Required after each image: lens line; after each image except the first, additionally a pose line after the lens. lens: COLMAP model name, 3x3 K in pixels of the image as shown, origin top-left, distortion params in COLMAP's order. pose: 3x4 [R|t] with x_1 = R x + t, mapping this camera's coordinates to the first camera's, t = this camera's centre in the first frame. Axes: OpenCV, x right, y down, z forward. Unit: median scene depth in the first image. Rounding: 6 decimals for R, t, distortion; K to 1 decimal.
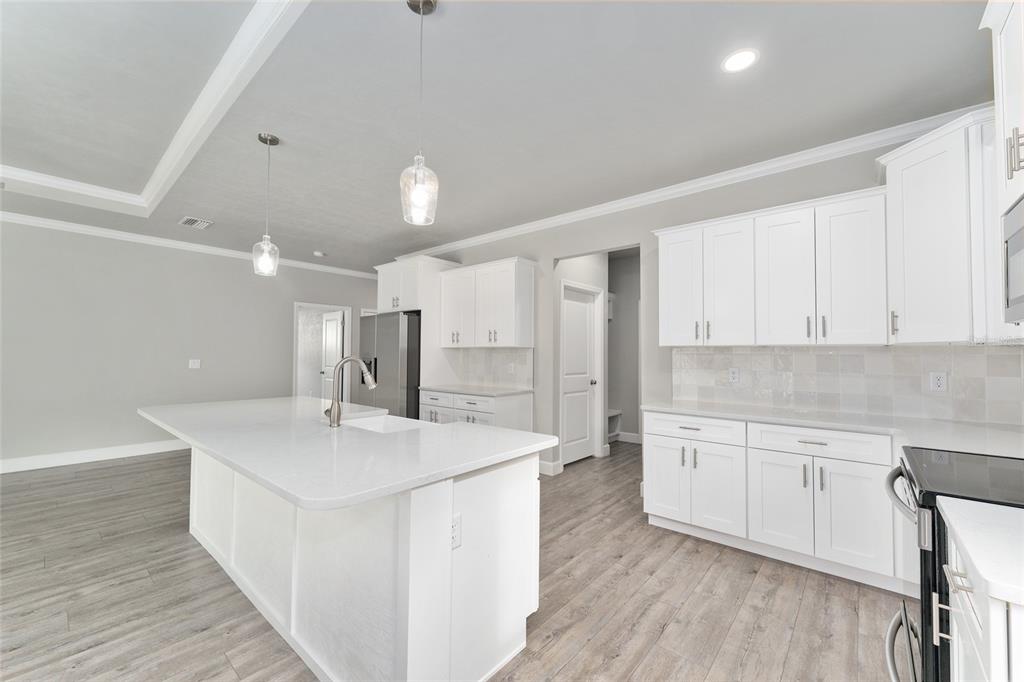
lens RADIAL K [[407.5, 0, 511.1], [0, 407.5, 341.8], [0, 0, 1]] dist [-0.000387, -0.000582]
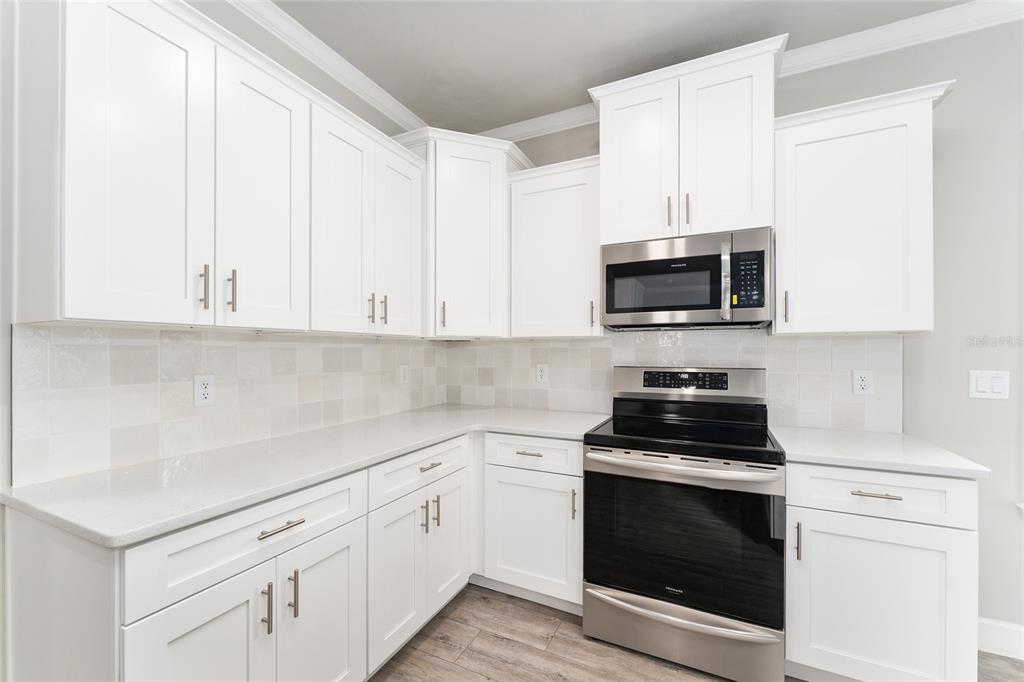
lens RADIAL K [[411.7, 0, 510.5], [0, 411.7, 350.2], [0, 0, 1]] dist [-0.000175, -0.000258]
pose [[-0.259897, -0.003215, 0.965631, -0.013505], [-0.031856, 0.999479, -0.005246, 0.030286], [-0.965111, -0.032125, -0.259864, 0.893255]]
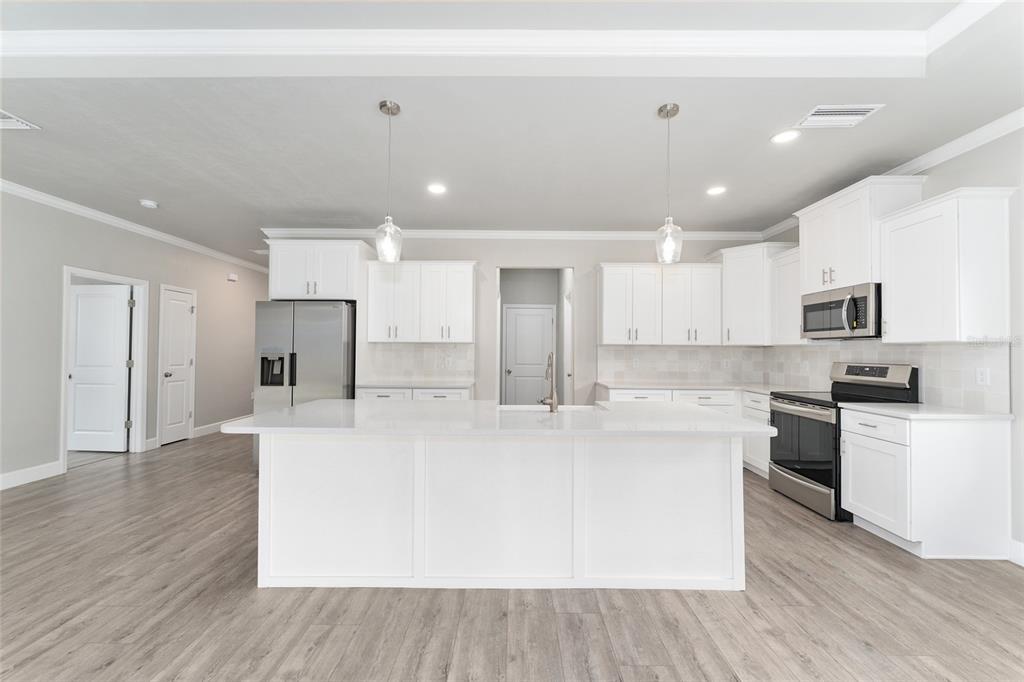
lens RADIAL K [[408.2, 0, 512.0], [0, 408.2, 341.0], [0, 0, 1]] dist [-0.000743, -0.000122]
pose [[0.759346, 0.014106, 0.650535, -0.956003], [-0.023113, 0.999719, 0.005302, -0.000597], [-0.650277, -0.019062, 0.759458, 0.137869]]
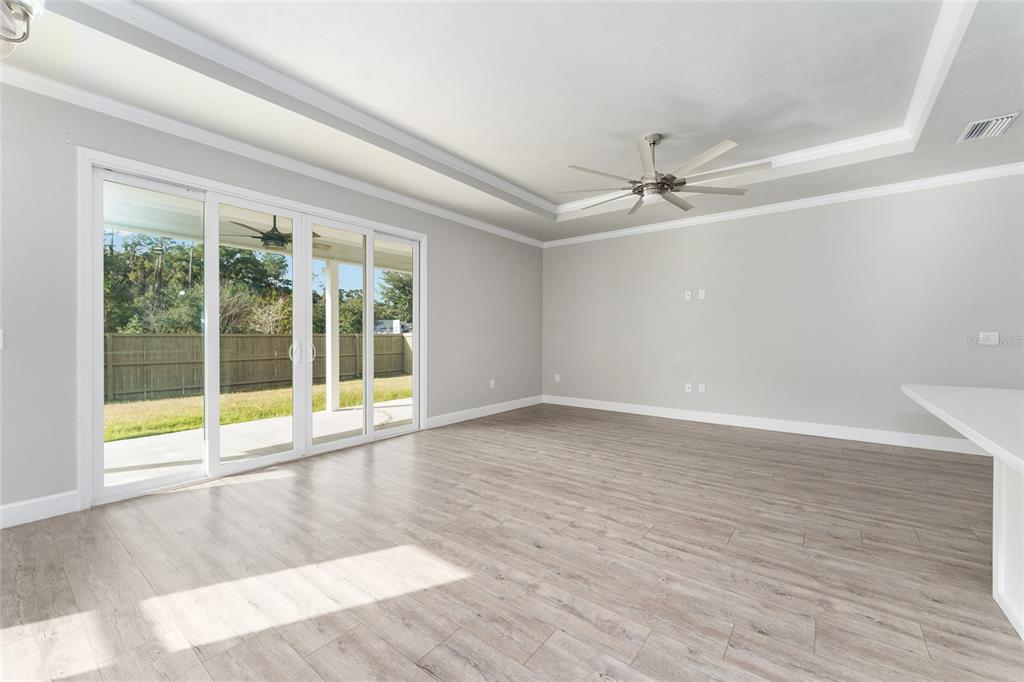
lens RADIAL K [[410.3, 0, 511.0], [0, 410.3, 339.0], [0, 0, 1]] dist [-0.000479, -0.000257]
pose [[0.054525, -0.001133, -0.998512, -0.216530], [0.030976, 0.999520, 0.000557, 0.056670], [0.998032, -0.030960, 0.054534, 0.258452]]
